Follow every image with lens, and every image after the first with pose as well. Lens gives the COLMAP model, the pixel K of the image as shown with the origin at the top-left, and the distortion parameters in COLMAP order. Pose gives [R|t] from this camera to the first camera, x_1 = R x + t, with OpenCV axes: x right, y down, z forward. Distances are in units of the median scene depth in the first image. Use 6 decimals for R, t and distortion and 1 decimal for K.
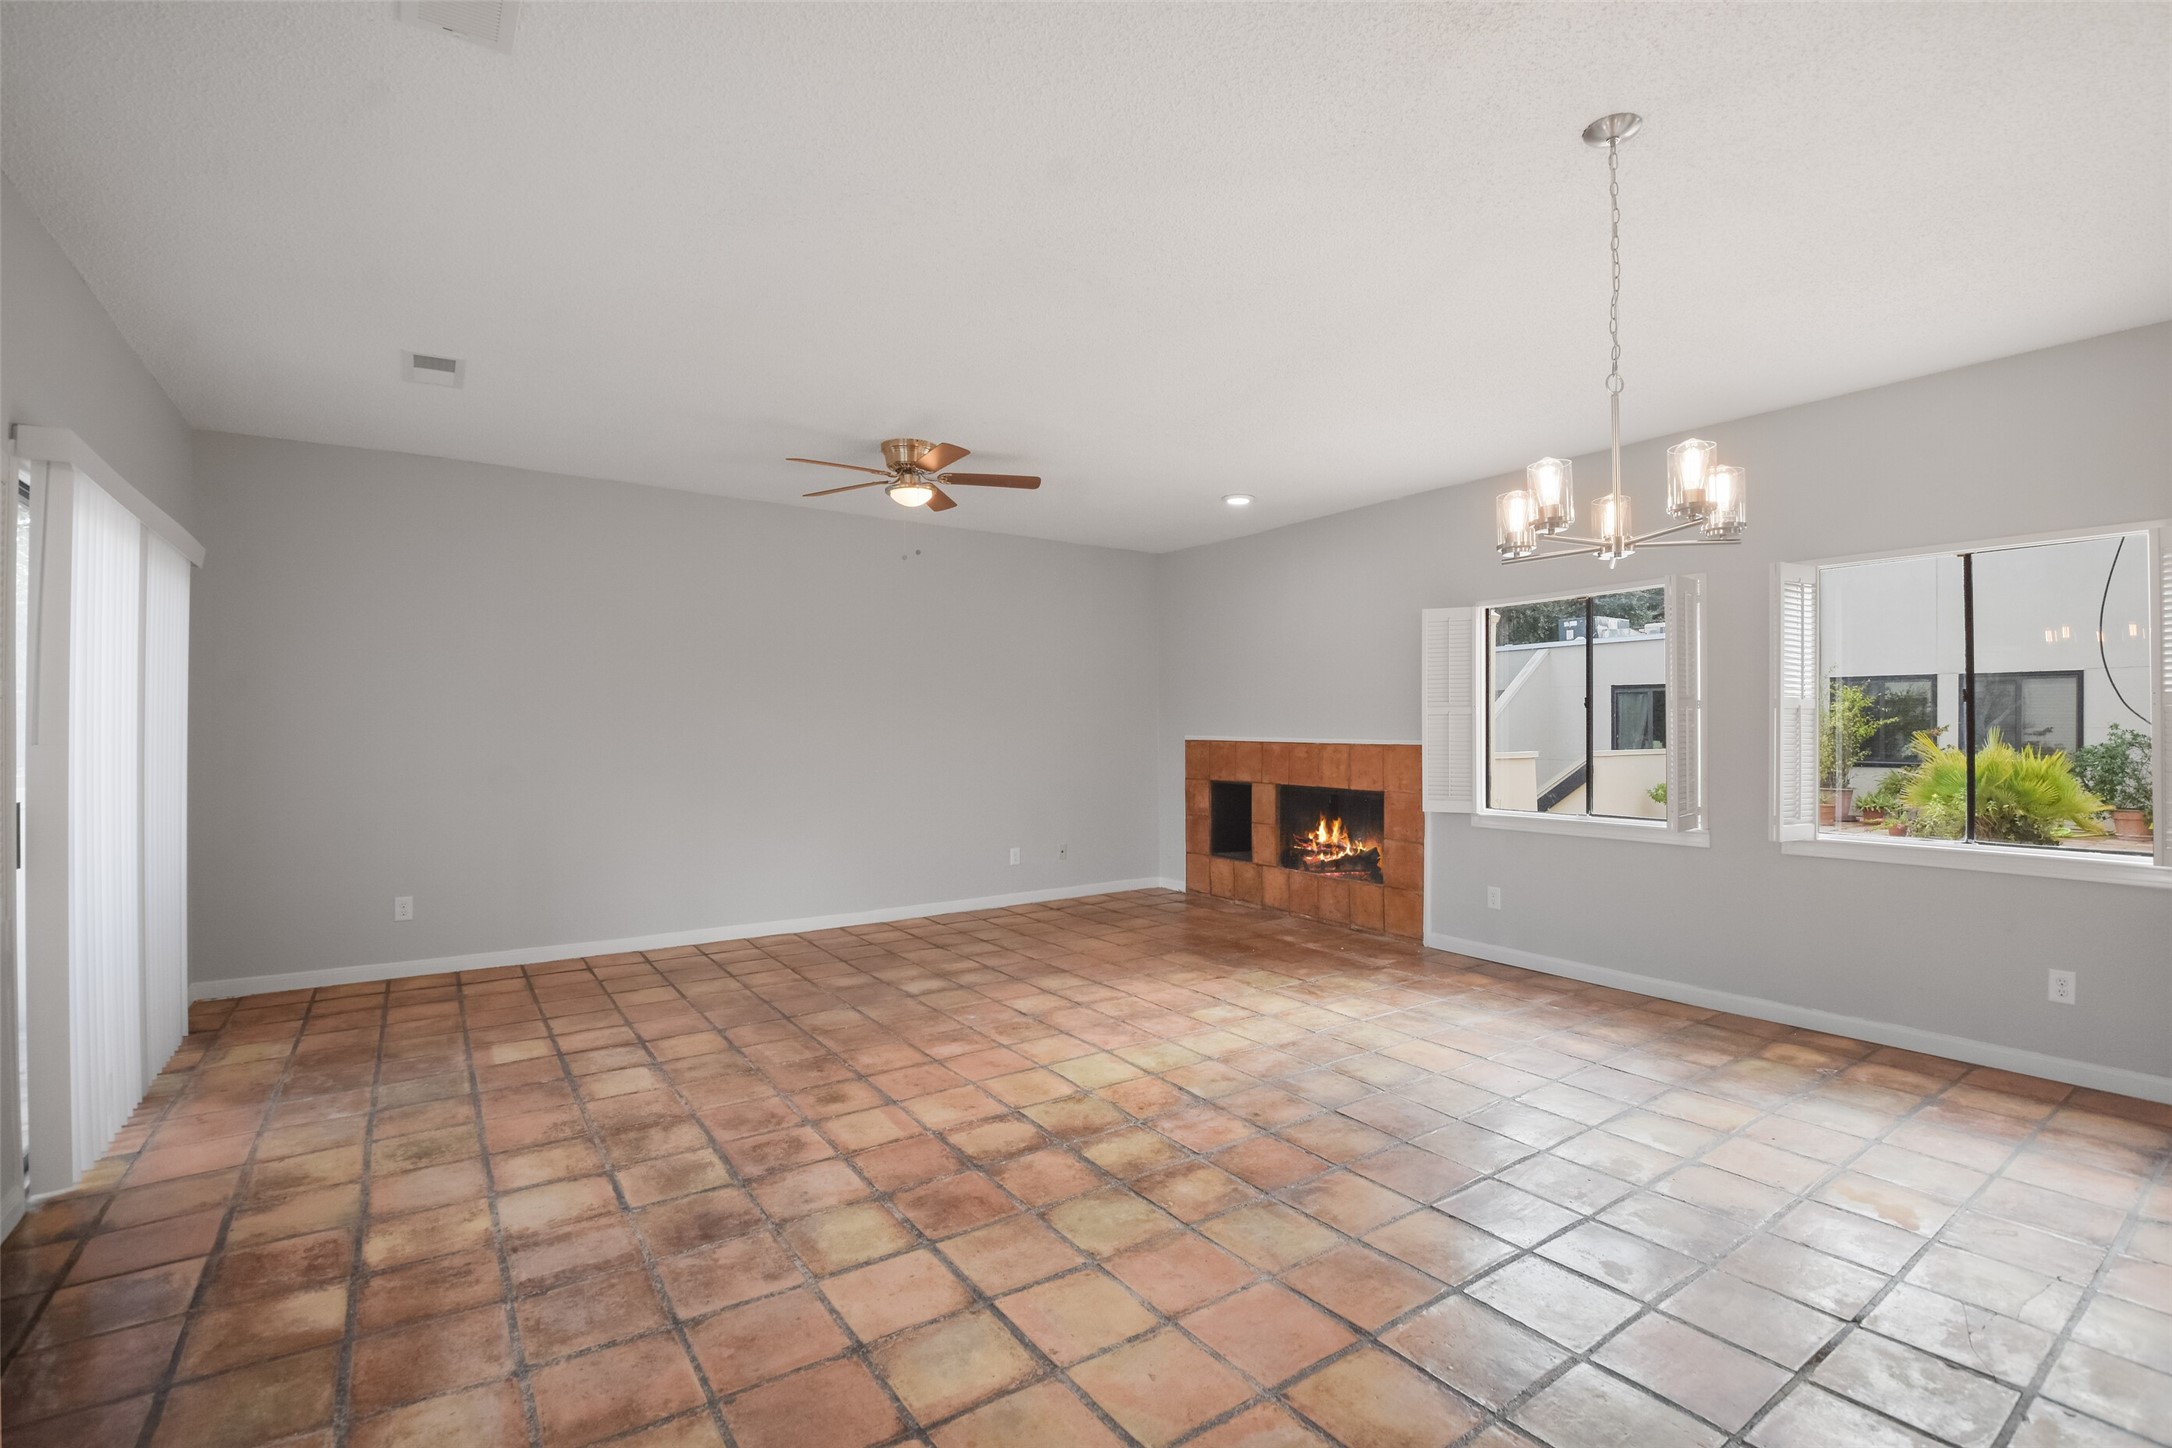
lens RADIAL K [[982.4, 0, 1083.8], [0, 982.4, 718.6], [0, 0, 1]] dist [0.003475, -0.013657]
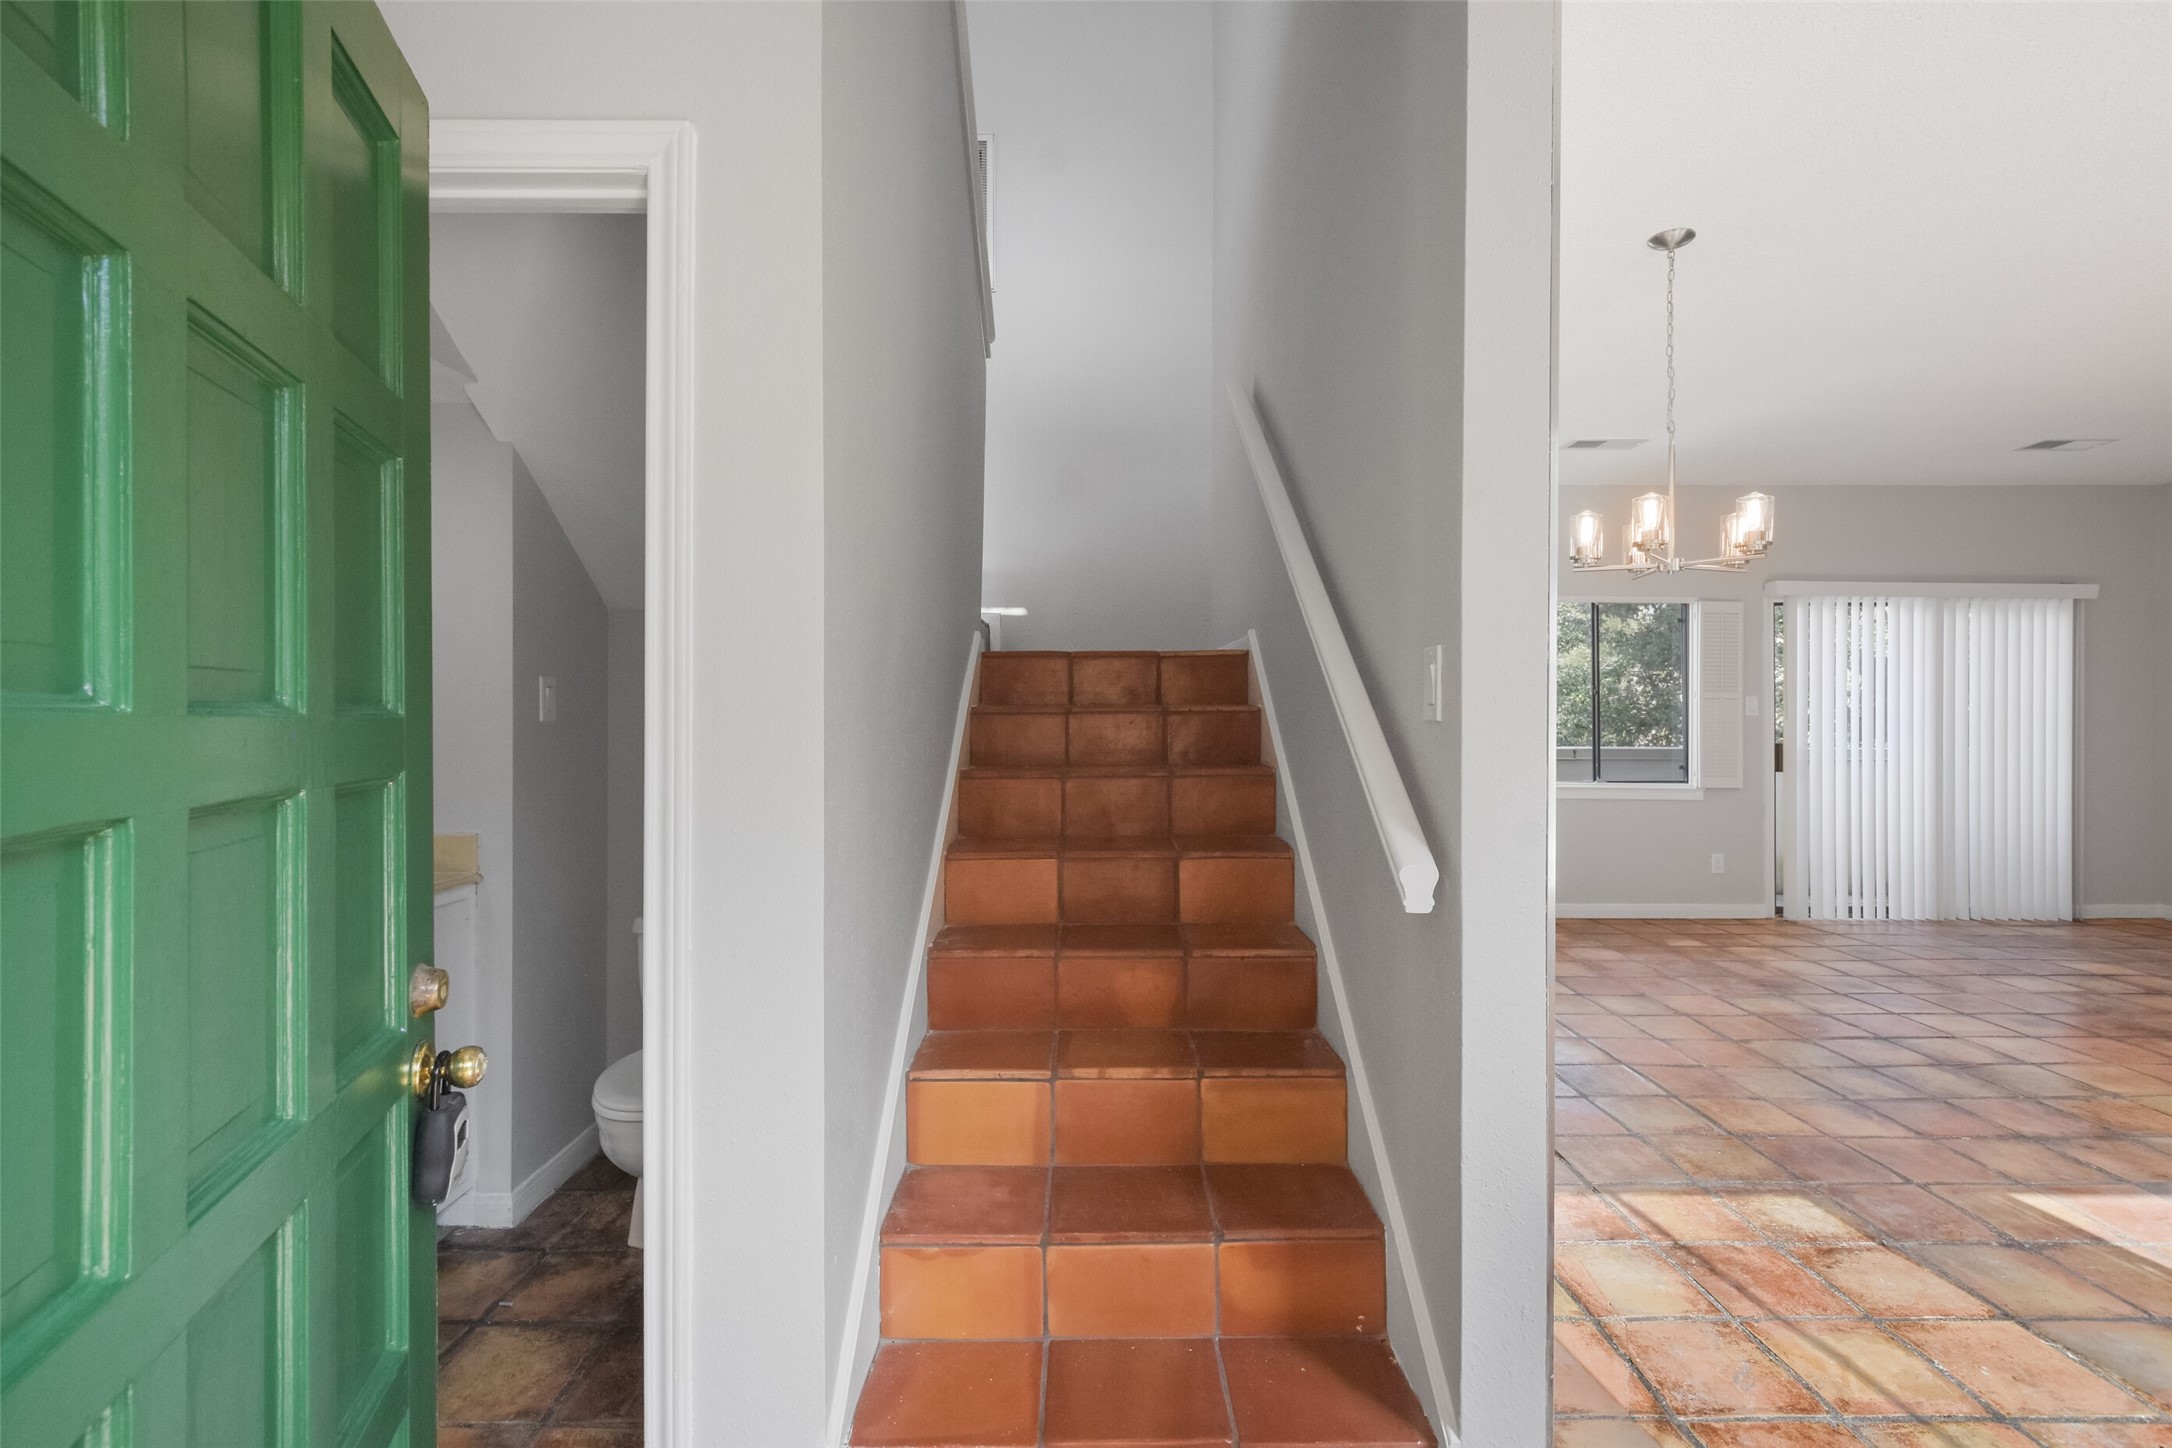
lens RADIAL K [[982.4, 0, 1083.8], [0, 982.4, 718.6], [0, 0, 1]] dist [0.003475, -0.013657]
pose [[-0.559928, 0.007809, -0.828504, 1.937672], [0.009896, 0.999947, 0.002738, -0.000543], [0.828482, -0.006666, -0.559976, 1.004030]]
